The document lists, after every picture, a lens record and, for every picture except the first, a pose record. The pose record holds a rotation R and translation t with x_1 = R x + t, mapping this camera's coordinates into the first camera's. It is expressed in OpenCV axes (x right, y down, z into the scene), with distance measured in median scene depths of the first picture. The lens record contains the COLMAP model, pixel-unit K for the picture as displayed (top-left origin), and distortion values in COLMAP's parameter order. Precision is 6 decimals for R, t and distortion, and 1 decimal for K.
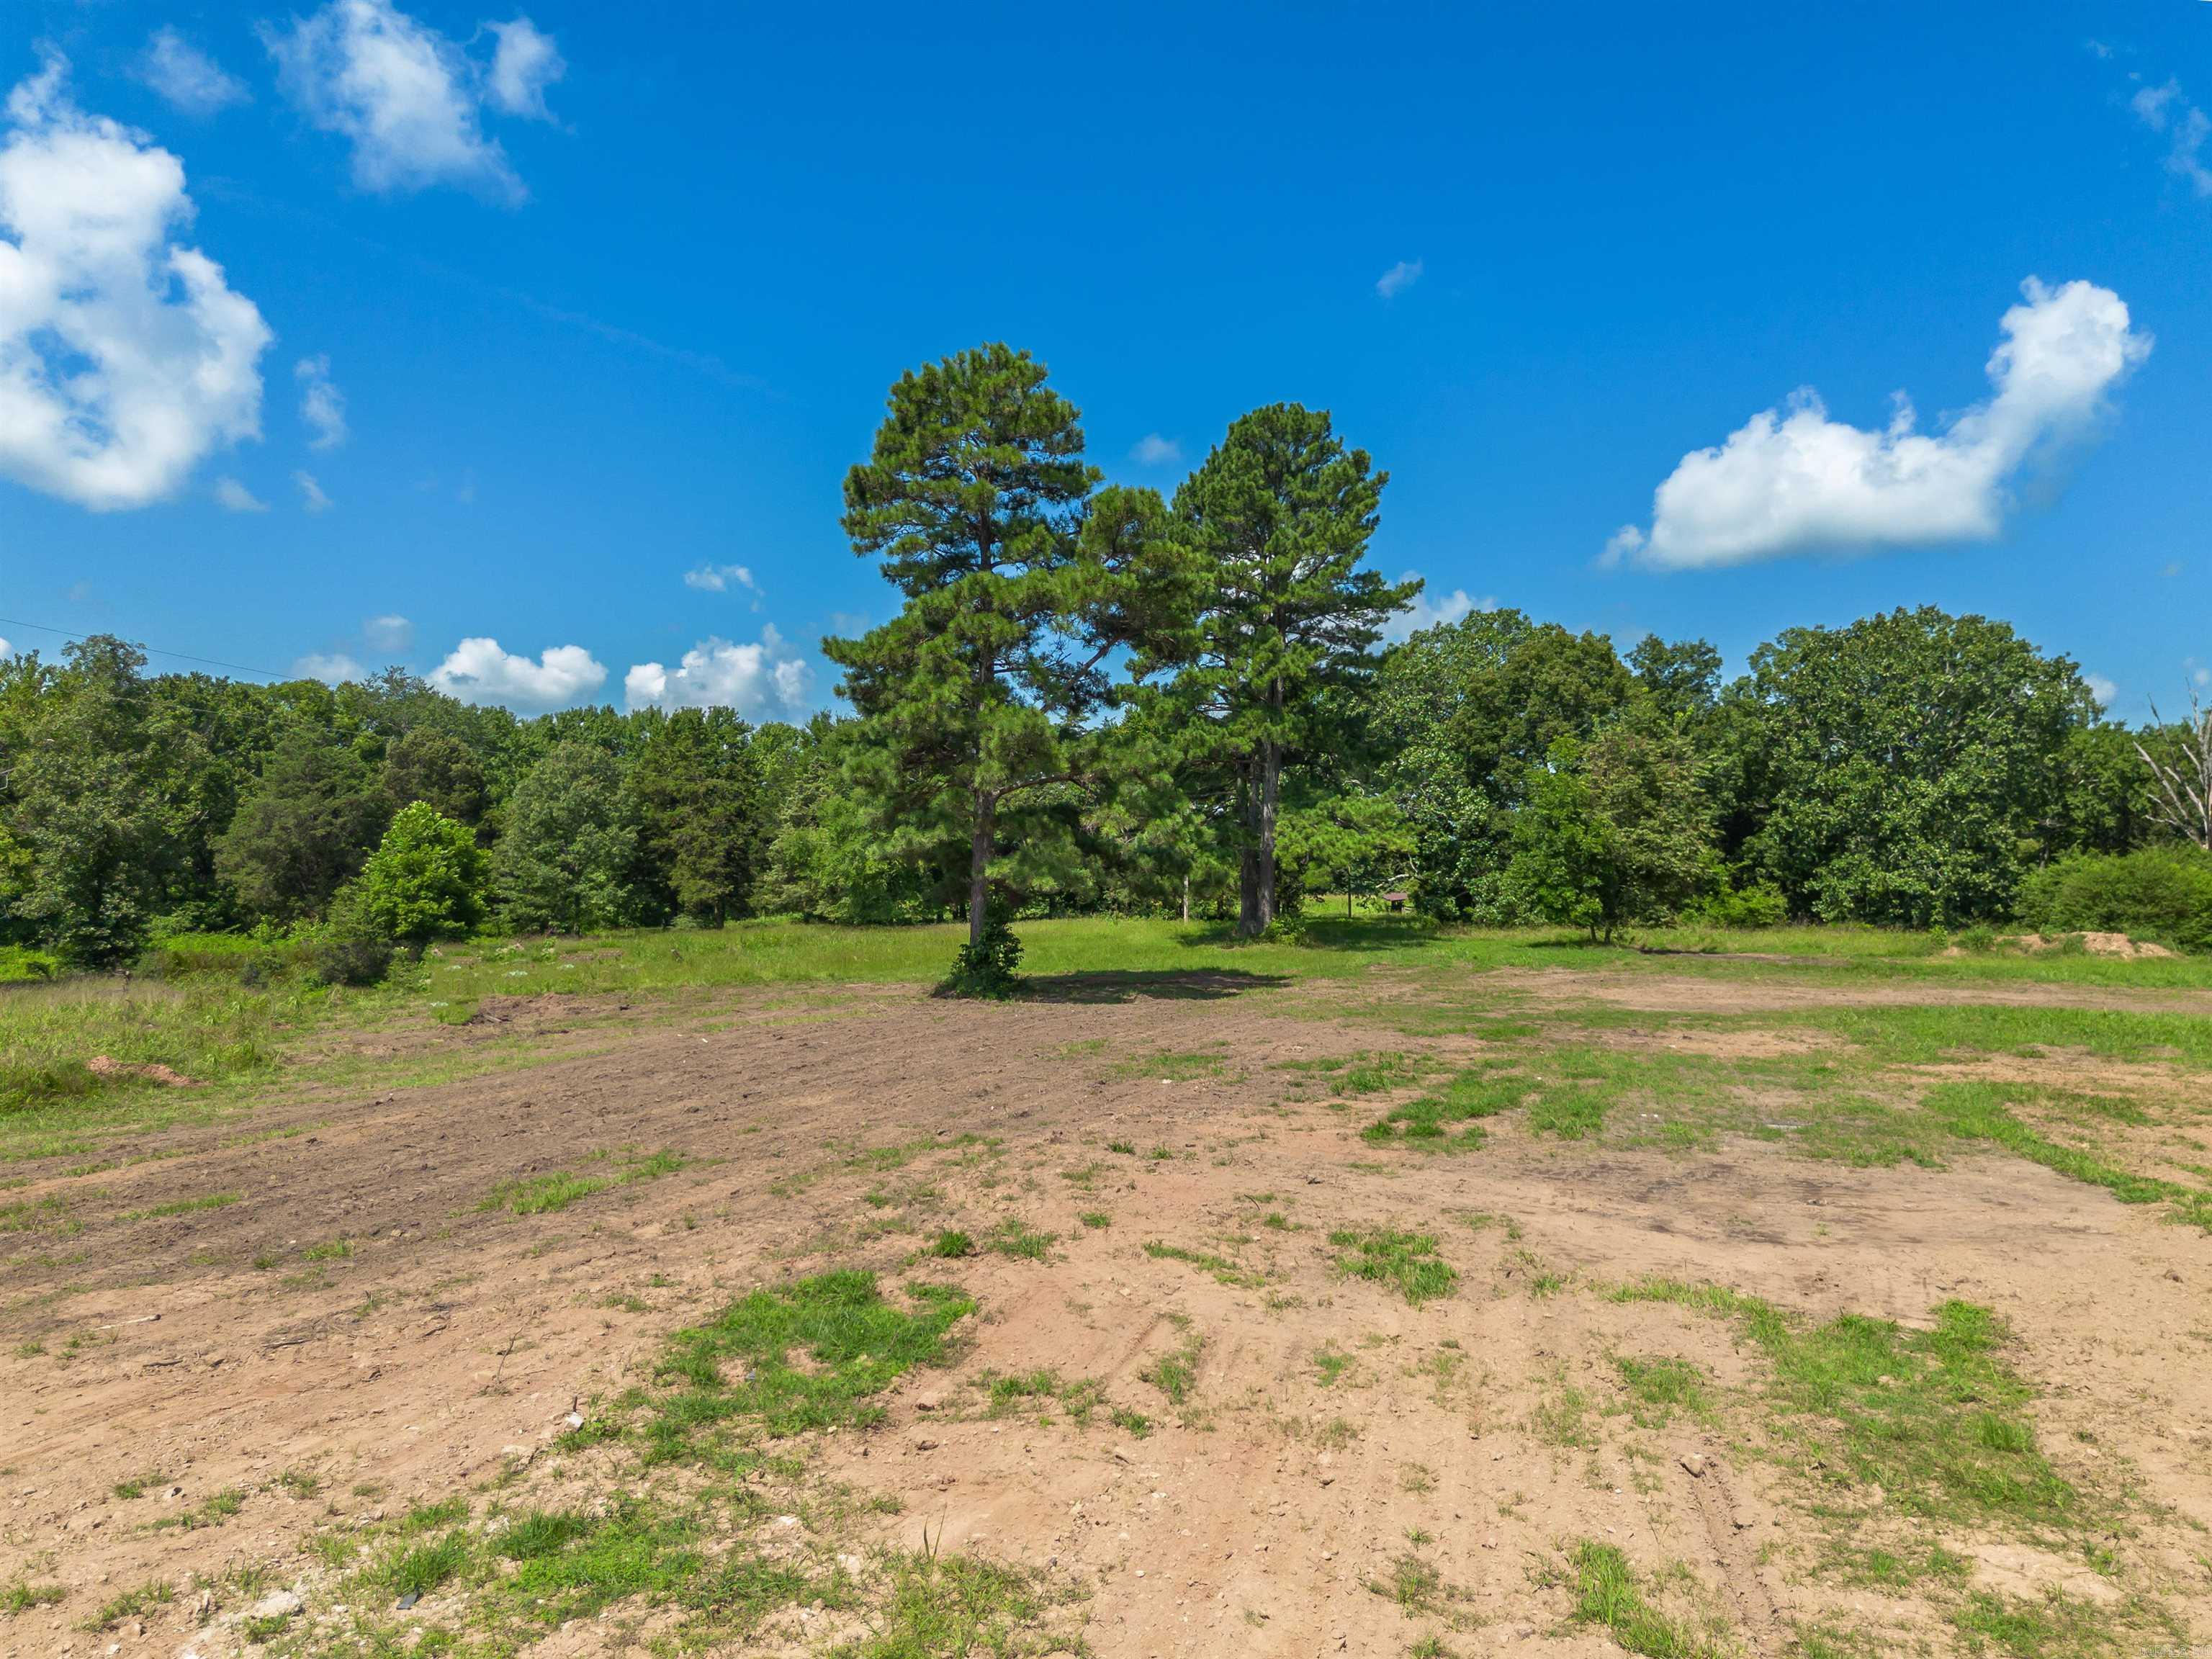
lens RADIAL K [[1563.5, 0, 1091.1], [0, 1563.5, 837.7], [0, 0, 1]] dist [0.130869, -0.002141]
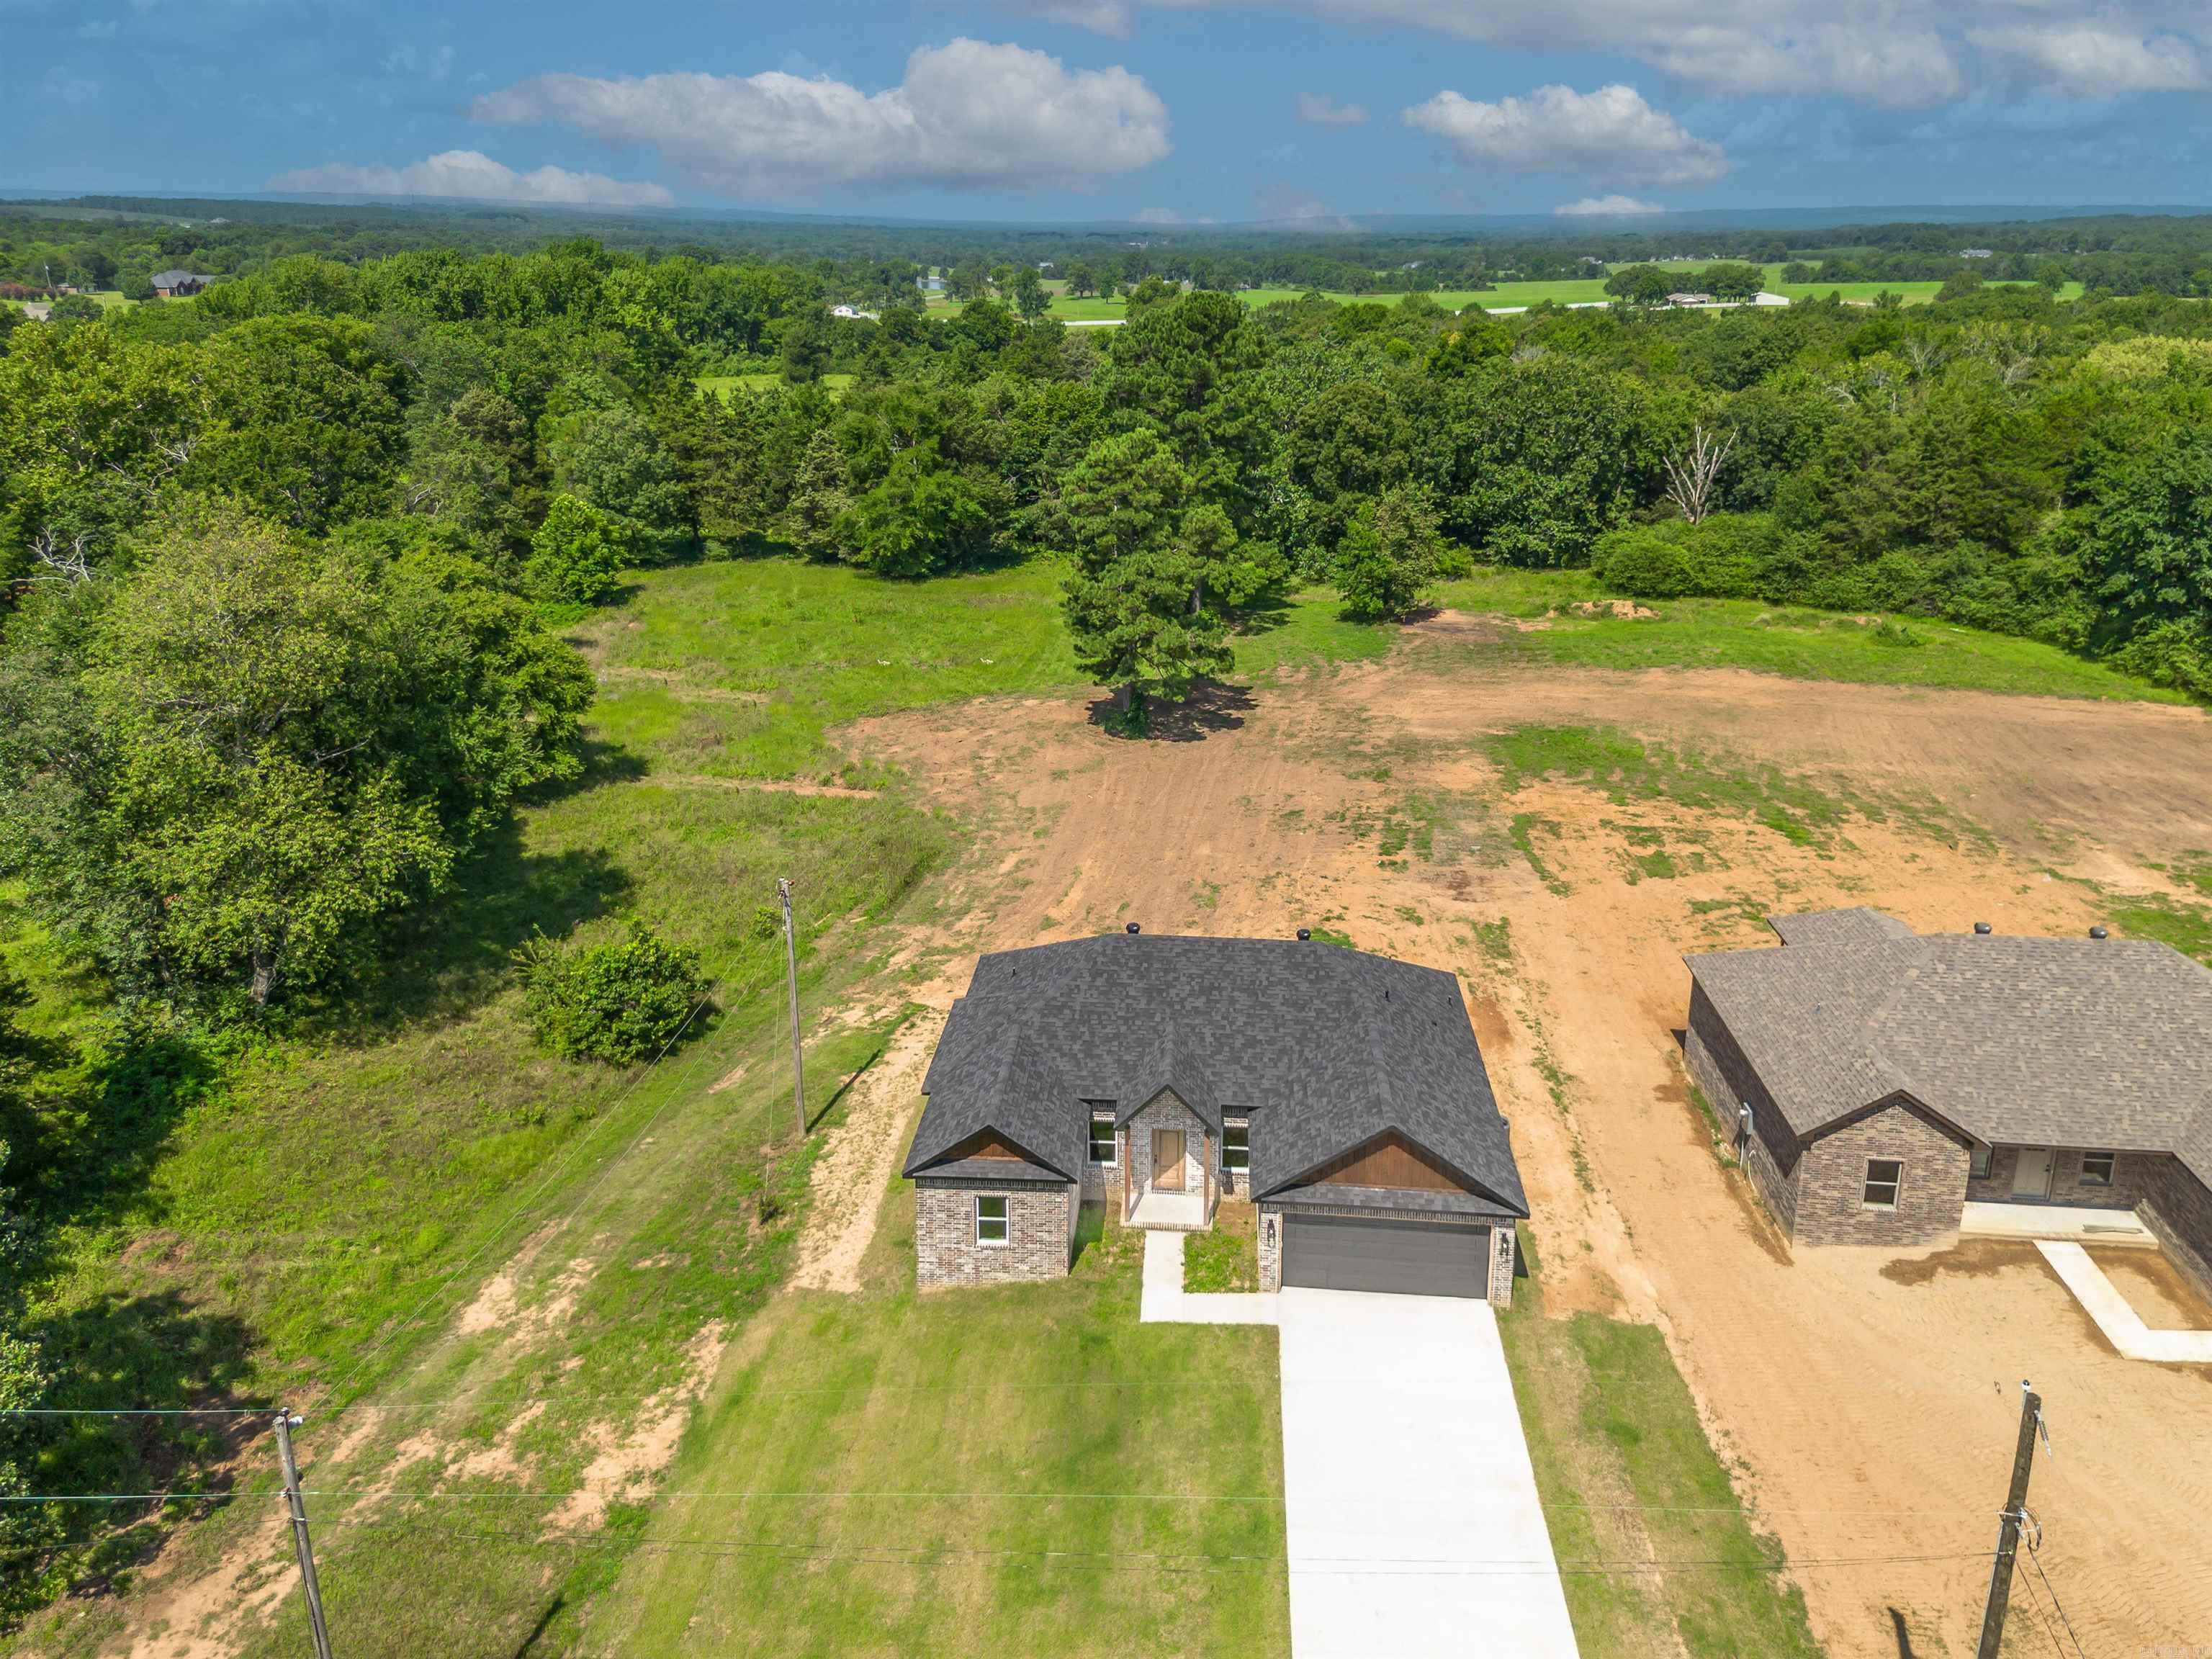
lens RADIAL K [[1563.5, 0, 1113.5], [0, 1563.5, 835.2], [0, 0, 1]] dist [0.130869, -0.002141]
pose [[0.978982, -0.078240, 0.188342, -0.270622], [0.002757, 0.928479, 0.371374, -0.299466], [-0.203928, -0.363049, 0.909180, -0.539008]]
